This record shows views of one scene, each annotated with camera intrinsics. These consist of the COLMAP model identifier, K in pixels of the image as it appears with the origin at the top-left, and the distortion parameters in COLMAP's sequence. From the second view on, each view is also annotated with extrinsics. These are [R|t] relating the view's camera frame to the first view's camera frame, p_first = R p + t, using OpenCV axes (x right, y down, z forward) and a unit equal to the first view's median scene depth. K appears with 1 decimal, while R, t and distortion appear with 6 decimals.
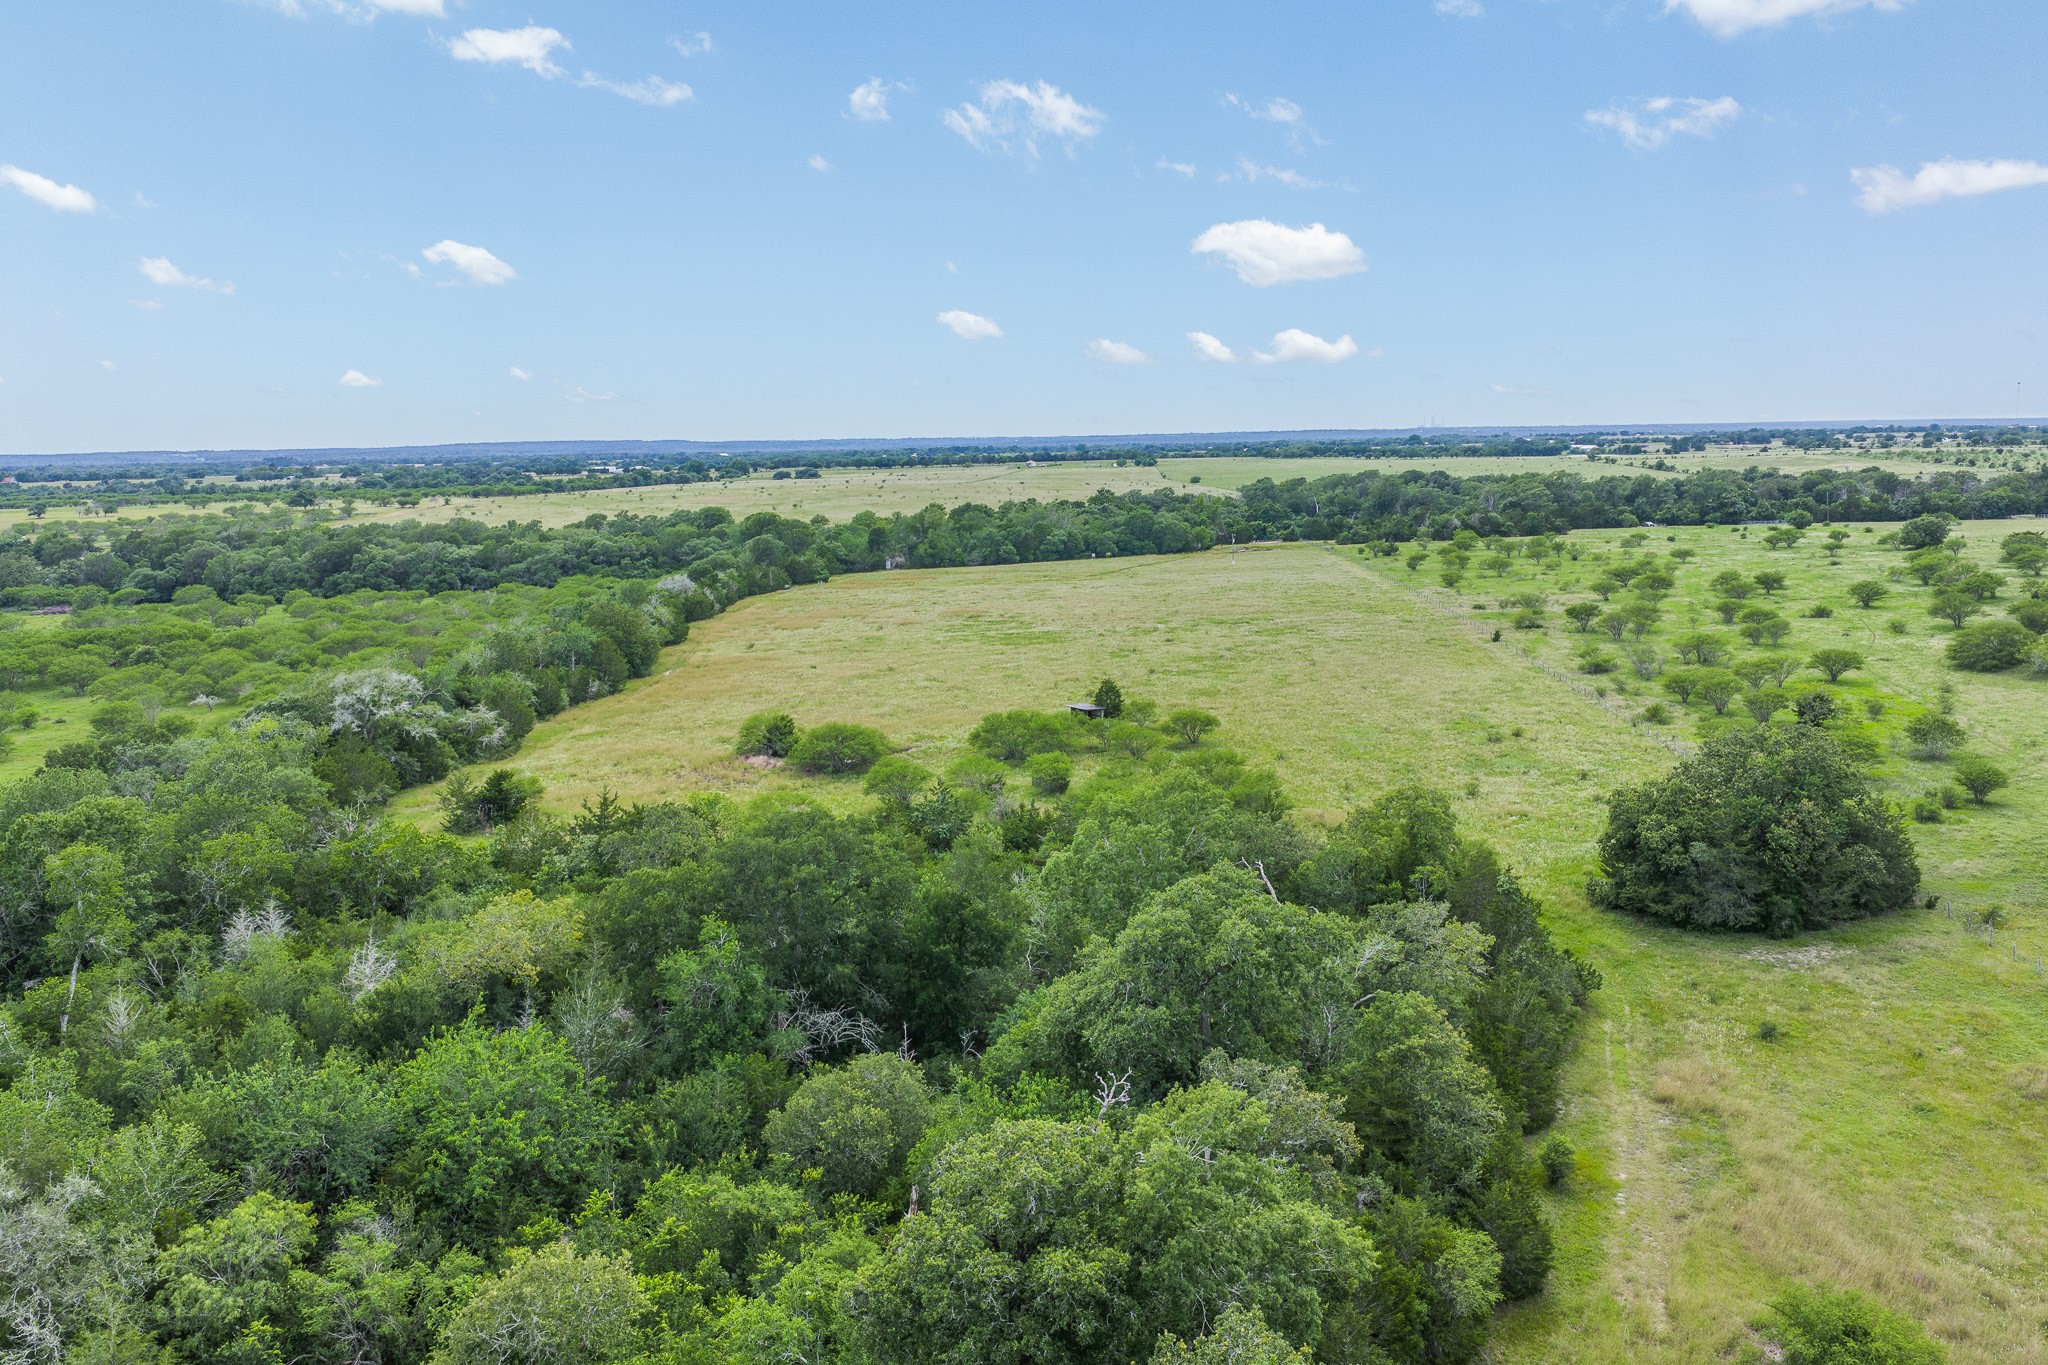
lens RADIAL K [[1682.2, 0, 1024.0], [0, 1682.2, 682.5], [0, 0, 1]] dist [0.012671, -0.028110]
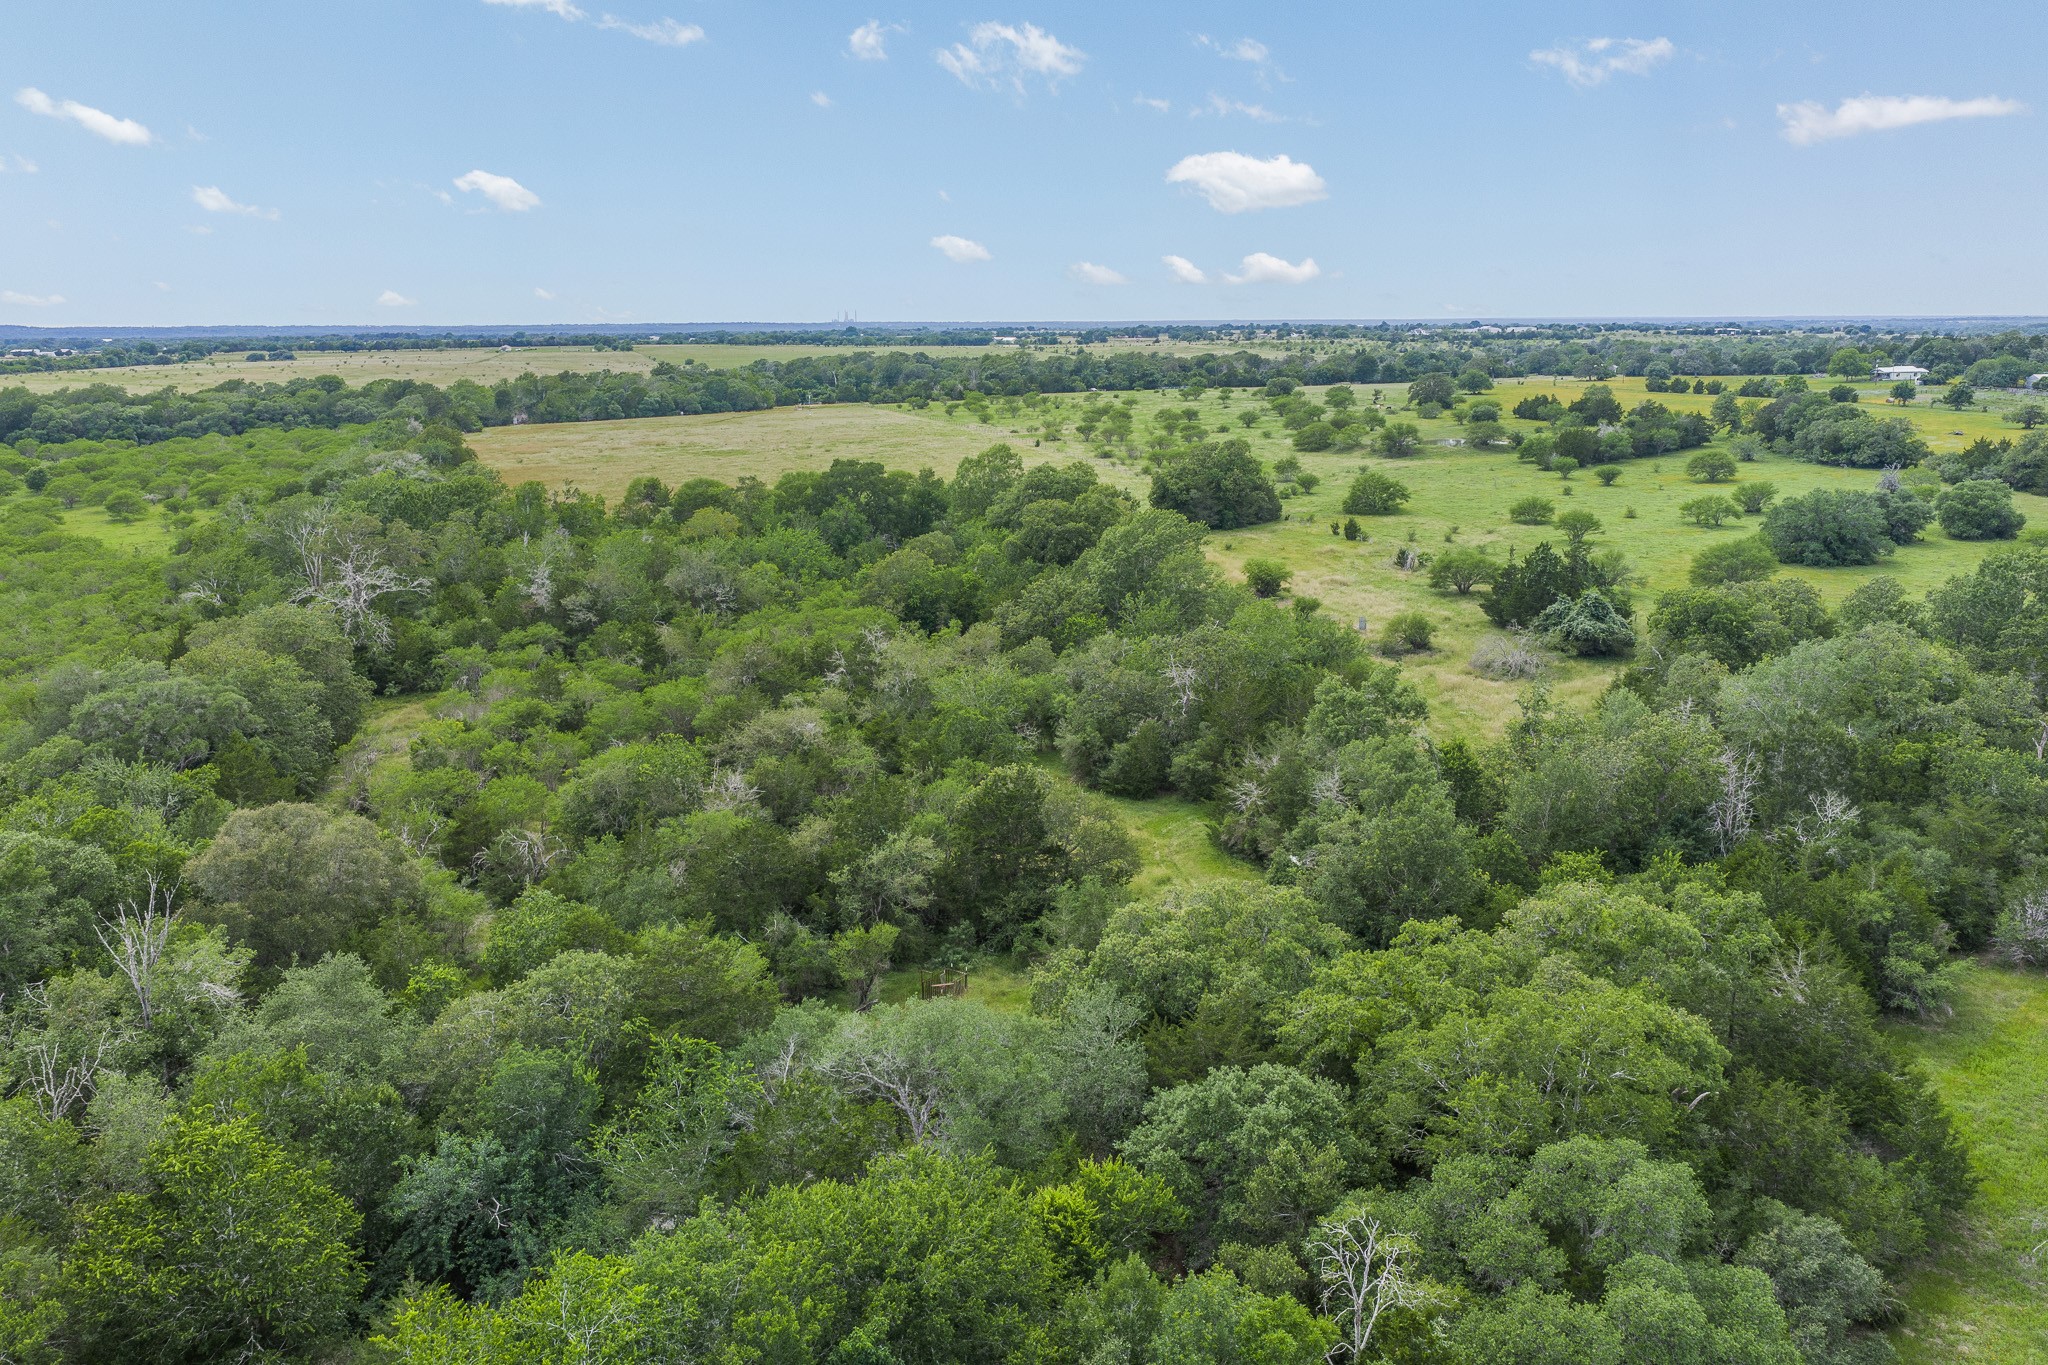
lens RADIAL K [[1682.2, 0, 1024.0], [0, 1682.2, 682.5], [0, 0, 1]] dist [0.012671, -0.028110]
pose [[0.942731, -0.058396, 0.328403, -0.139330], [0.038146, 0.996971, 0.067773, 0.047510], [-0.331366, -0.051364, 0.942103, -0.259762]]
